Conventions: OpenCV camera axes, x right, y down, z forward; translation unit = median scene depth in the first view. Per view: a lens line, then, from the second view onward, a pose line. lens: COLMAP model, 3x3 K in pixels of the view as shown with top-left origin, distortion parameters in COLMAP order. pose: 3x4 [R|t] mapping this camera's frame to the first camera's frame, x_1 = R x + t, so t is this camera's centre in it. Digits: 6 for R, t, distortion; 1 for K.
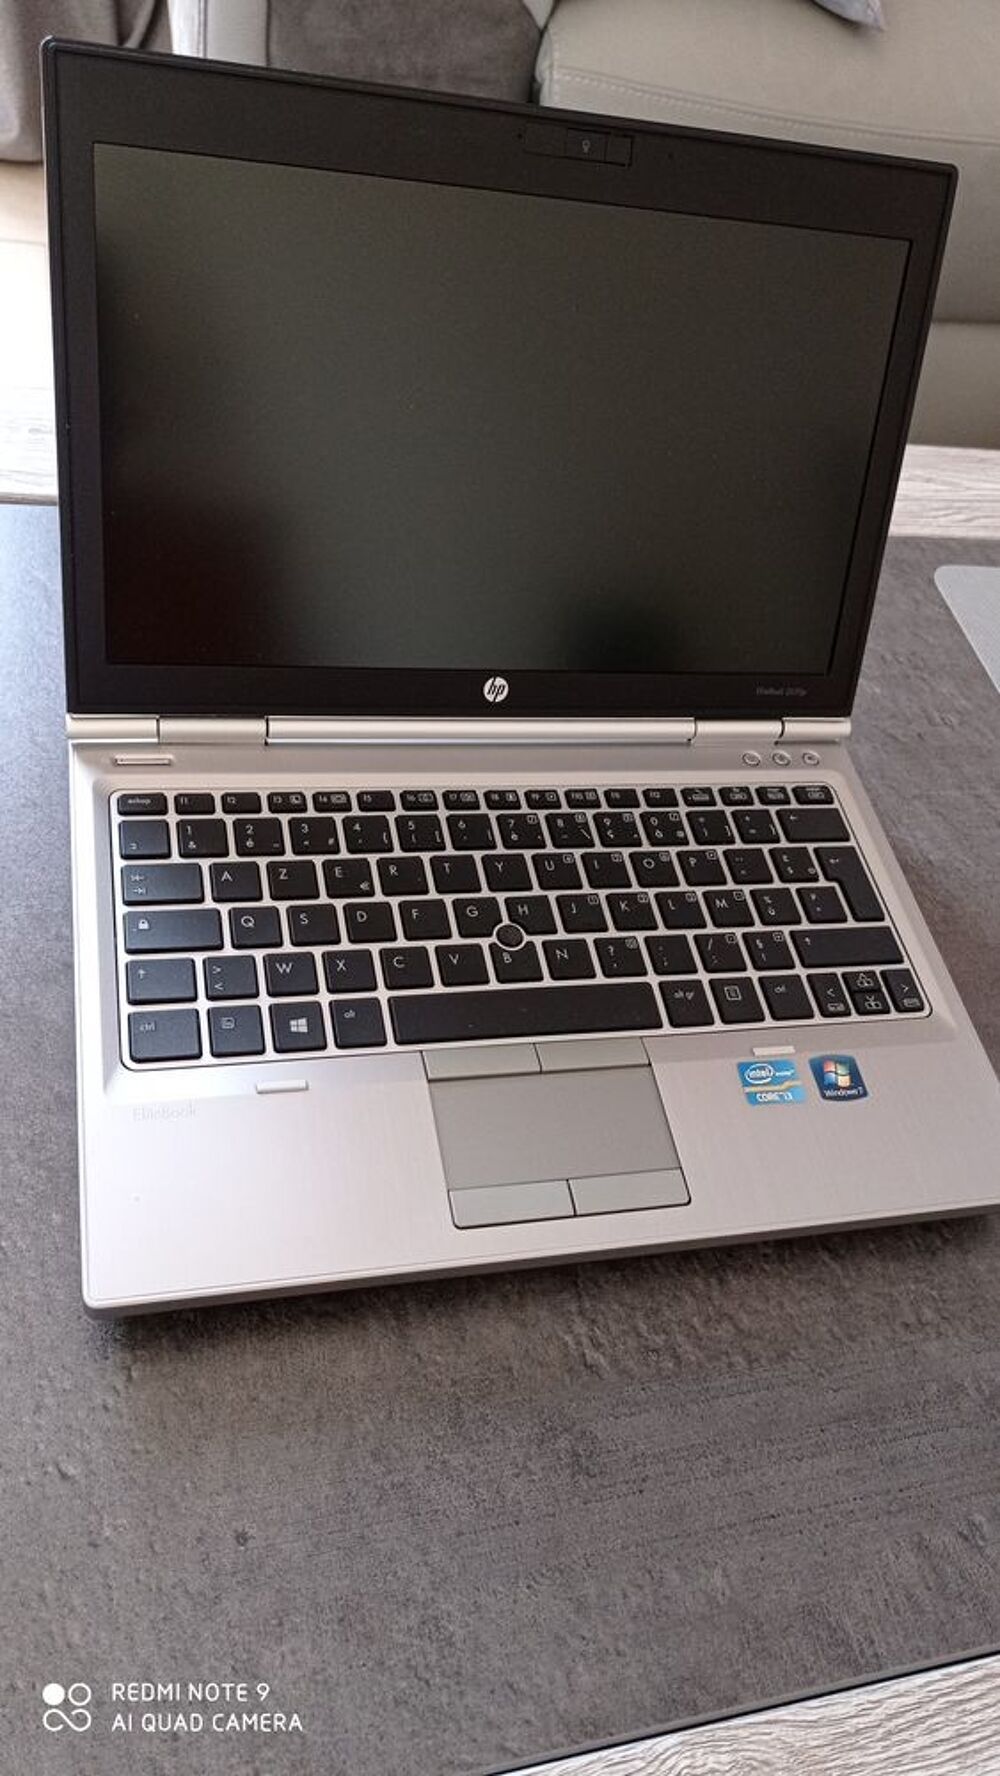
lens RADIAL K [[1421.6, 0, 500.0], [0, 1421.6, 888.0], [0, 0, 1]] dist [0.041396, -0.092993]
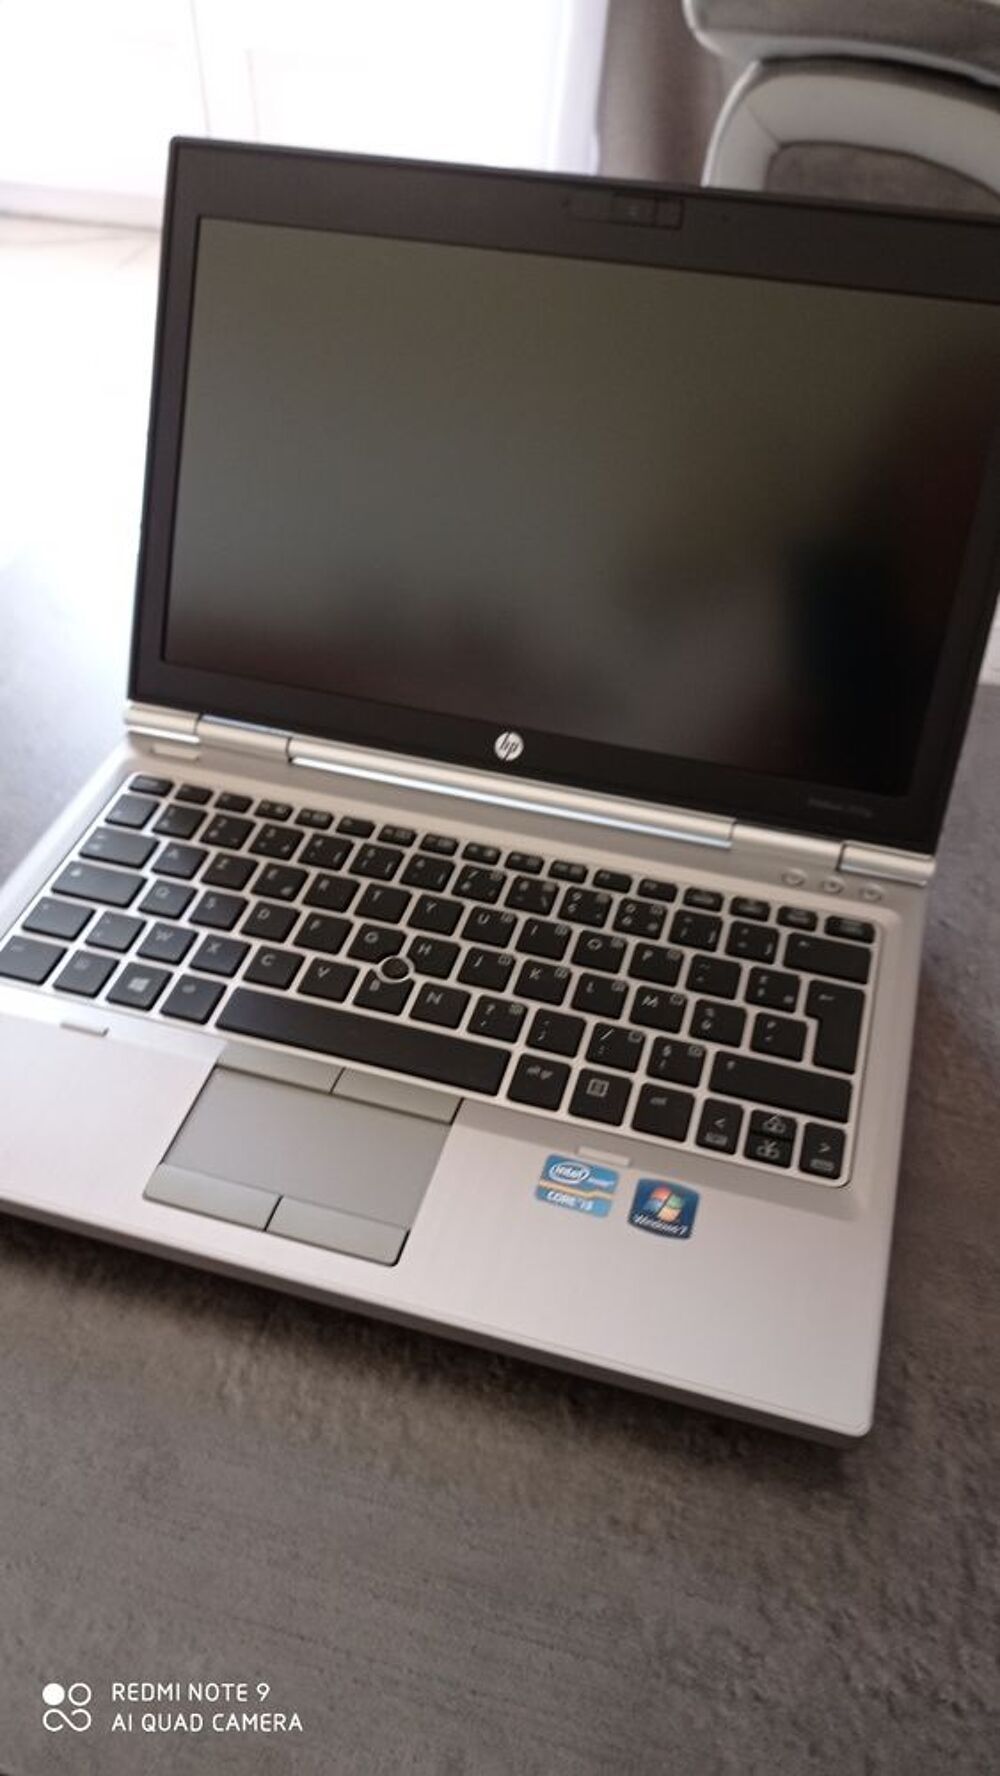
lens RADIAL K [[1421.6, 0, 500.0], [0, 1421.6, 888.0], [0, 0, 1]] dist [0.041396, -0.092993]
pose [[0.849508, 0.166205, -0.500712, 0.539867], [-0.263238, 0.956031, -0.129268, 0.087708], [0.457211, 0.241621, 0.855907, 0.207081]]
